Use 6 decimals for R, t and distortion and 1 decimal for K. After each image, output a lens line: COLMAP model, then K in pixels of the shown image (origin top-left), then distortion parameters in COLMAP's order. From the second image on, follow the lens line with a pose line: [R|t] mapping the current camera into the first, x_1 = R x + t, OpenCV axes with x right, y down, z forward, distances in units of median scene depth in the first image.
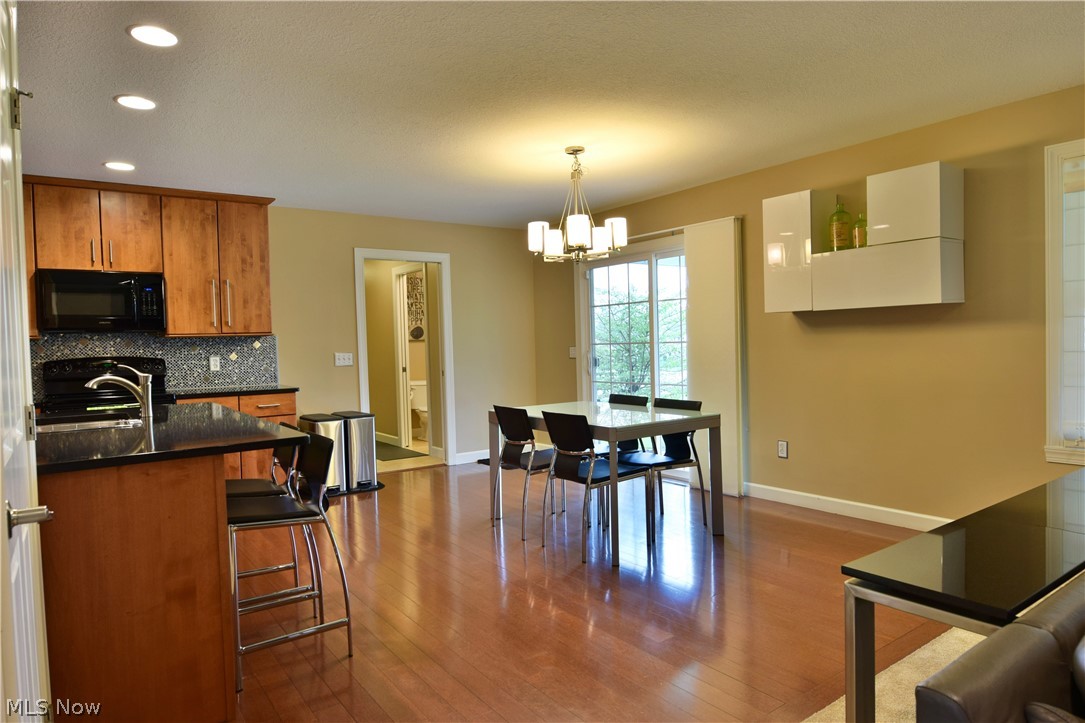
lens RADIAL K [[667.7, 0, 550.9], [0, 667.7, 370.4], [0, 0, 1]] dist [-0.010662, -0.001251]
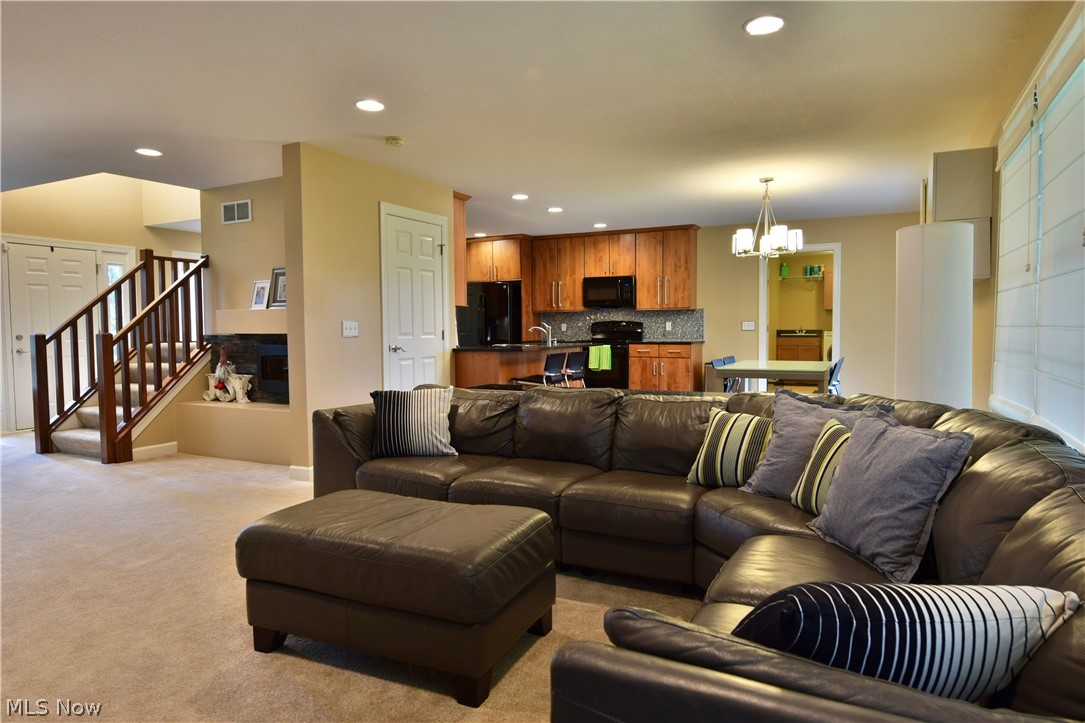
lens RADIAL K [[667.7, 0, 539.2], [0, 667.7, 361.4], [0, 0, 1]] dist [-0.010662, -0.001251]
pose [[0.449747, 0.067968, -0.890566, 1.005433], [-0.042744, 0.997596, 0.054550, 0.000952], [0.892132, 0.013533, 0.451571, -0.068223]]
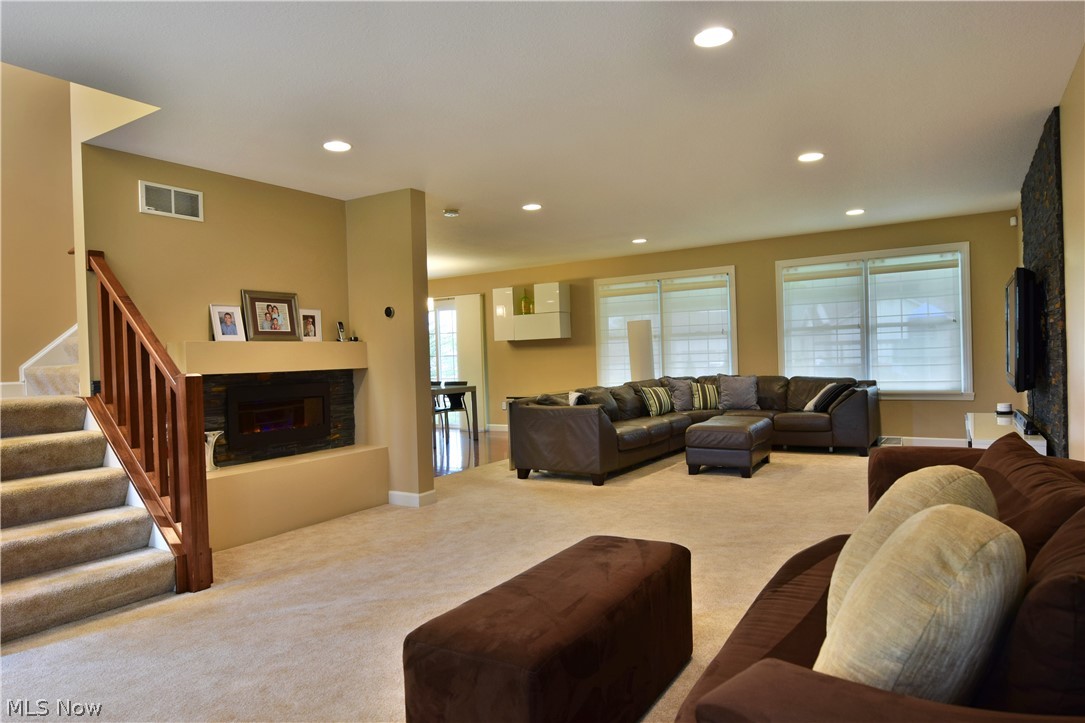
lens RADIAL K [[667.7, 0, 547.4], [0, 667.7, 367.0], [0, 0, 1]] dist [-0.010662, -0.001251]
pose [[0.931927, -0.007528, 0.362567, -0.292772], [0.021594, 0.999162, -0.034760, 0.073925], [-0.362002, 0.040223, 0.931309, -1.032361]]
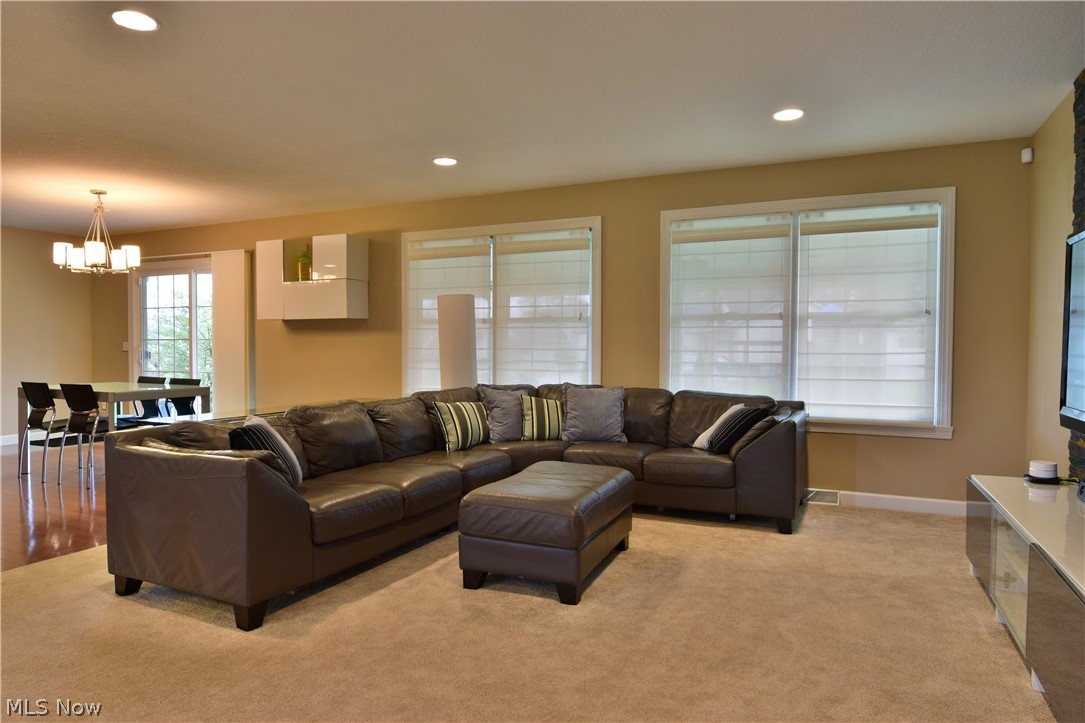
lens RADIAL K [[667.7, 0, 547.5], [0, 667.7, 366.8], [0, 0, 1]] dist [-0.010662, -0.001251]
pose [[0.876444, 0.017217, 0.481195, 0.173092], [-0.008162, 0.999748, -0.020904, 0.039727], [-0.481434, 0.014393, 0.876364, -0.546892]]
